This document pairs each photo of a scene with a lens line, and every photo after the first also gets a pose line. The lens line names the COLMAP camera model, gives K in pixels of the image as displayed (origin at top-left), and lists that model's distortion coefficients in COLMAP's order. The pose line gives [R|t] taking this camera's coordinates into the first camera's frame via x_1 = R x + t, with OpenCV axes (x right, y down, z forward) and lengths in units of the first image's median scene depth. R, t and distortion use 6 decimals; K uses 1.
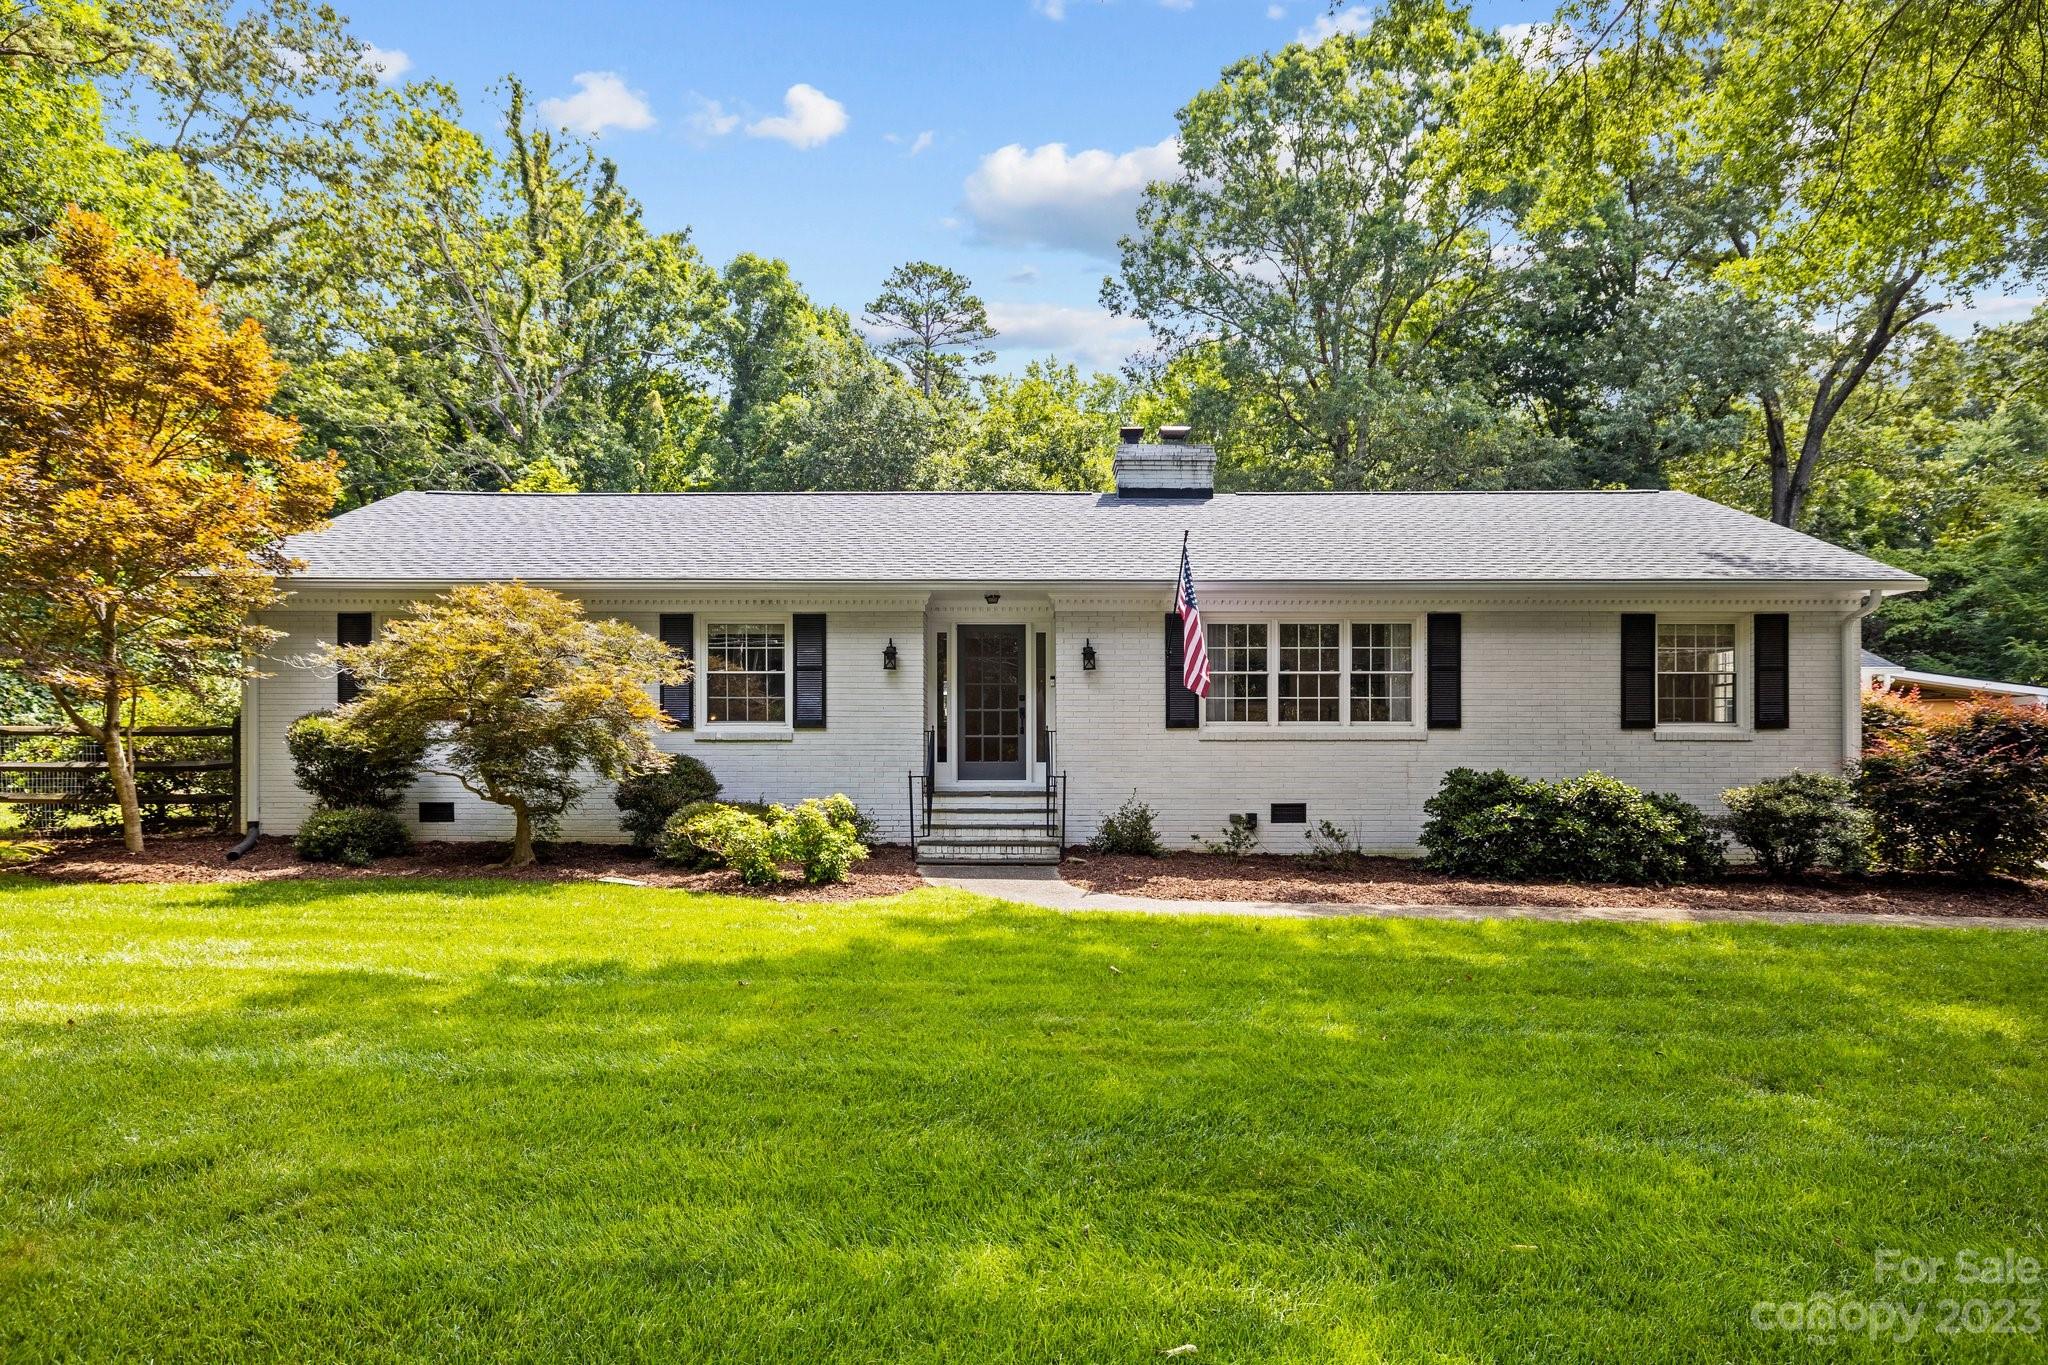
lens RADIAL K [[1125.3, 0, 1023.7], [0, 1125.3, 692.1], [0, 0, 1]] dist [-0.003410, 0.001011]
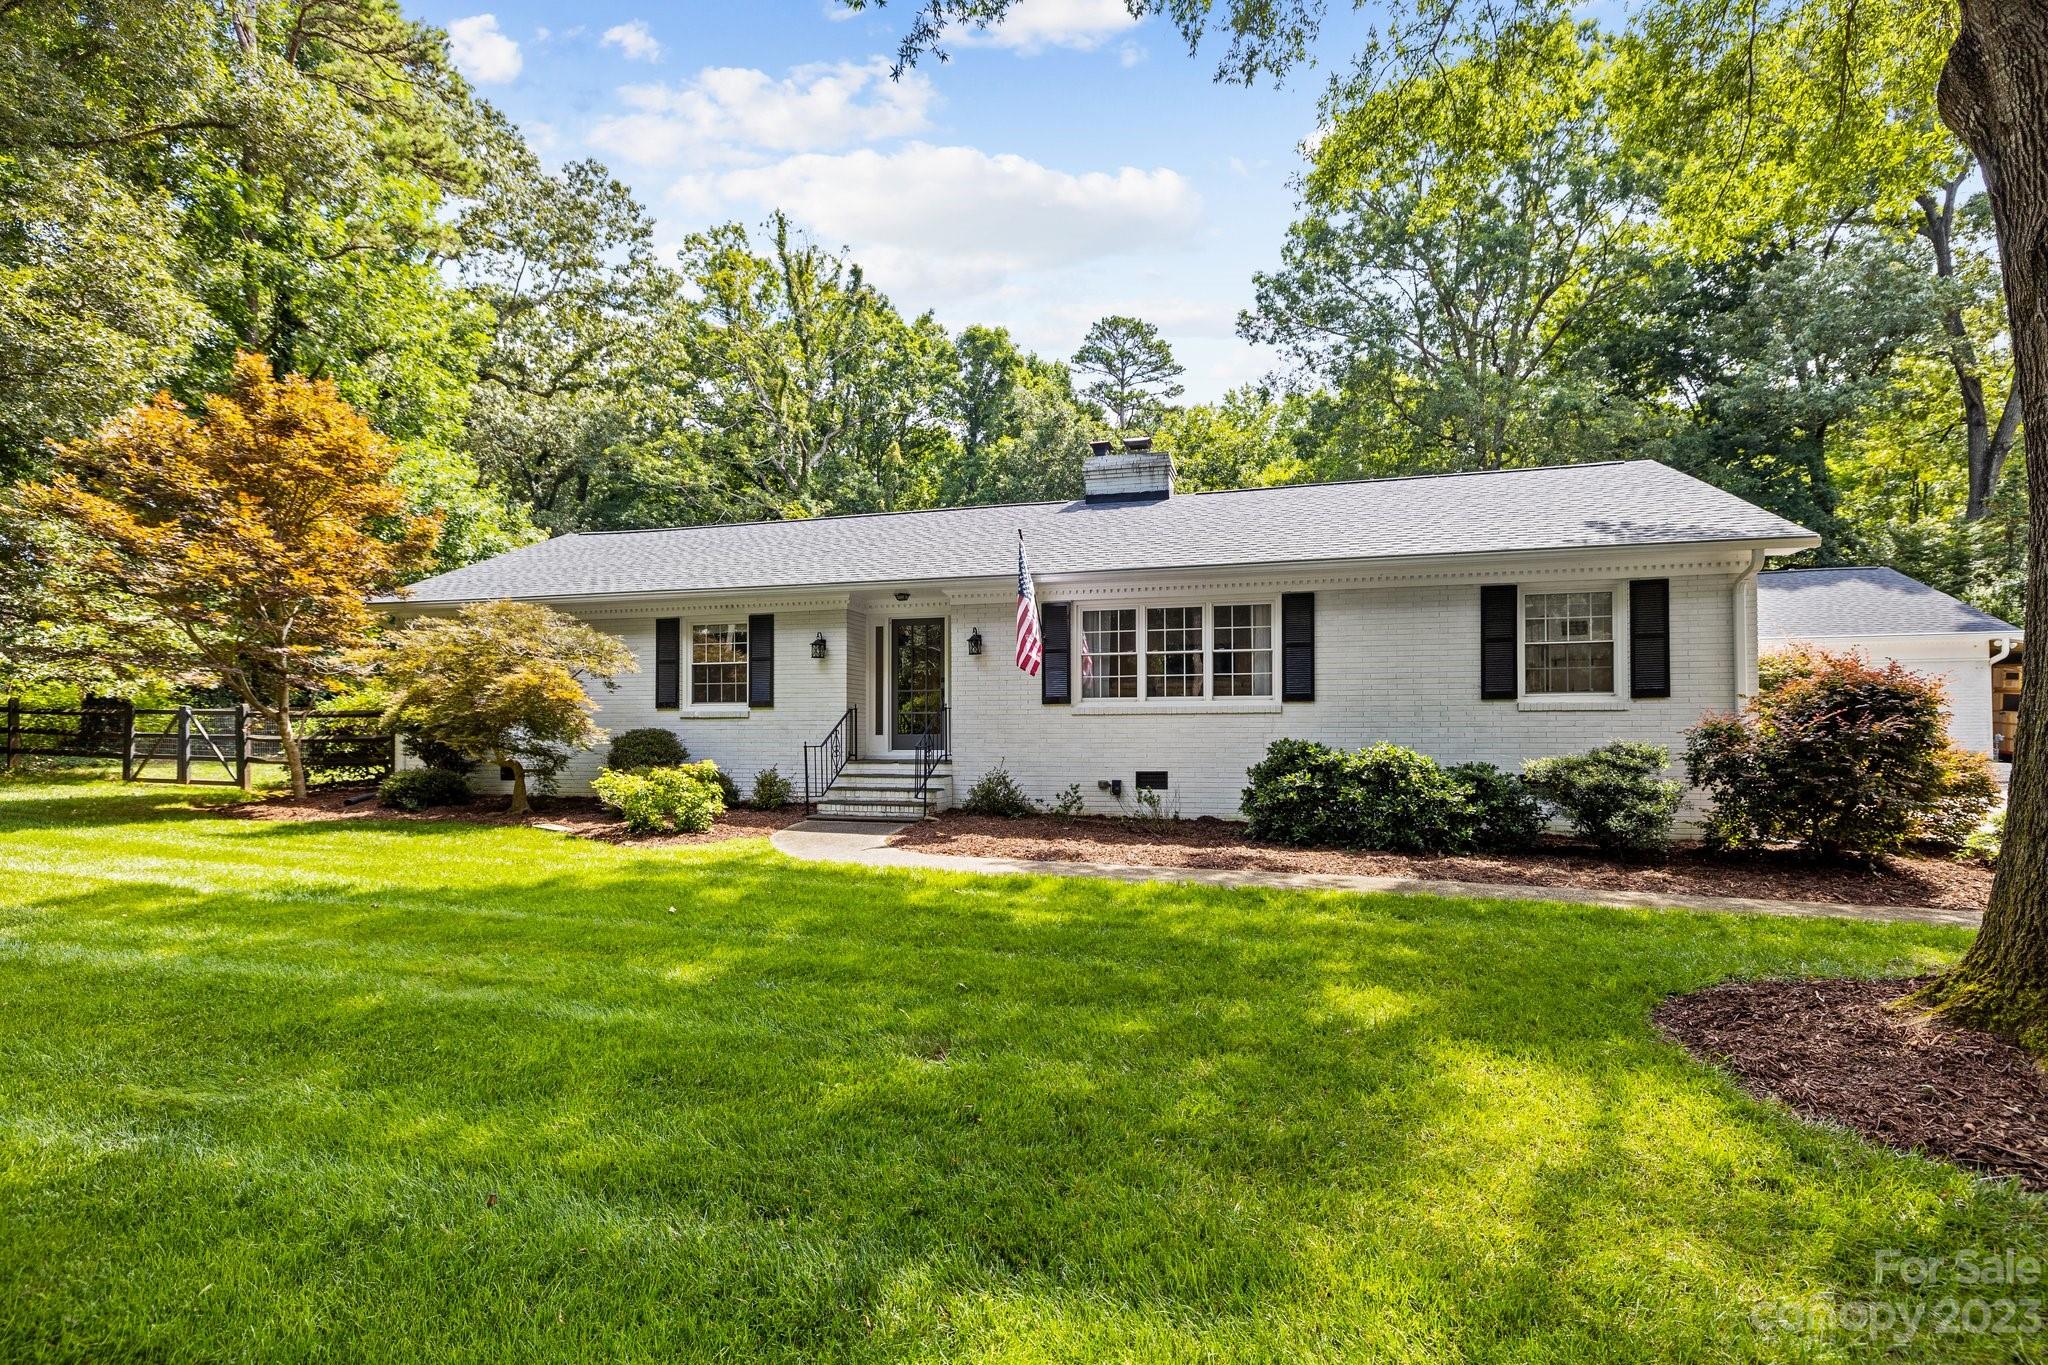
lens RADIAL K [[940.1, 0, 1024.2], [0, 940.1, 674.5], [0, 0, 1]] dist [-0.005744, -0.000206]
pose [[0.966241, -0.018952, -0.256943, 0.347512], [0.017982, 0.999820, -0.006127, 0.007443], [0.257013, 0.001300, 0.966407, 0.075370]]
